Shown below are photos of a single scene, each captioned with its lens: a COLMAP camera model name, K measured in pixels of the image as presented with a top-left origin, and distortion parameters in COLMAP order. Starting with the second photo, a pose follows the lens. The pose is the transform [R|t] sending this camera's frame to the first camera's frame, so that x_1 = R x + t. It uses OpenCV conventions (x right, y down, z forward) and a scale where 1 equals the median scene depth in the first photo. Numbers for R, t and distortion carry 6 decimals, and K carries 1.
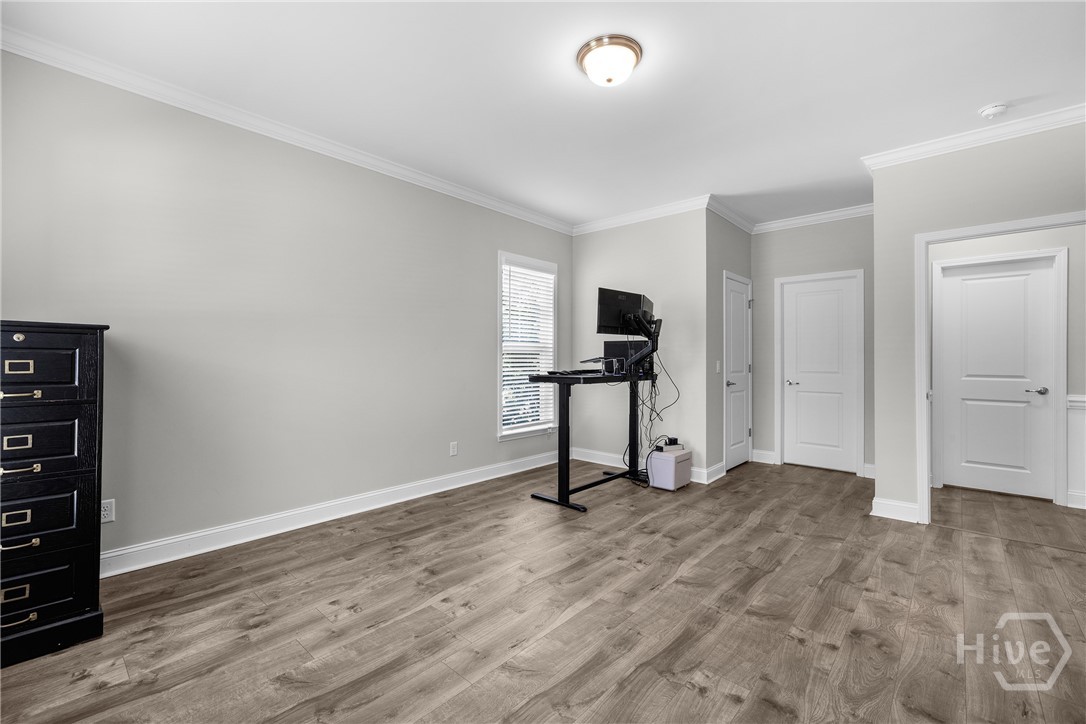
lens RADIAL K [[451.7, 0, 540.1], [0, 451.7, 354.8], [0, 0, 1]] dist [-0.001734, -0.000104]
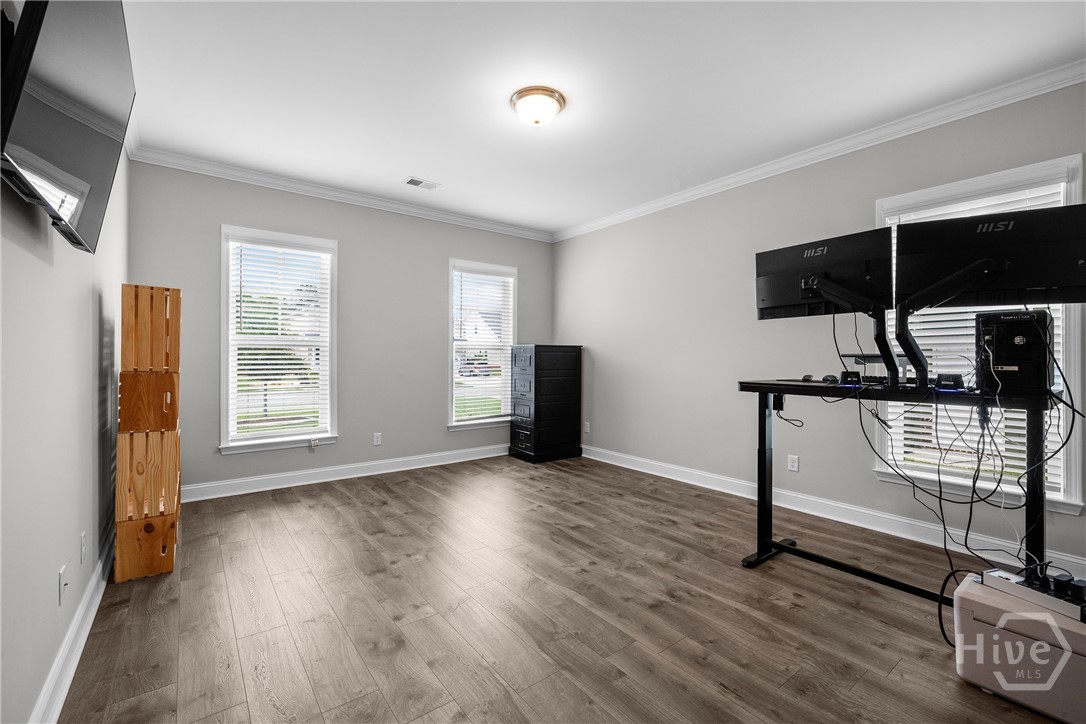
lens RADIAL K [[458.9, 0, 542.0], [0, 458.9, 353.6], [0, 0, 1]] dist [-0.002748, 0.000081]
pose [[-0.163931, -0.012850, -0.986388, 1.060138], [0.003667, 0.999900, -0.013636, 0.015277], [0.986465, -0.005853, -0.163867, 0.958573]]
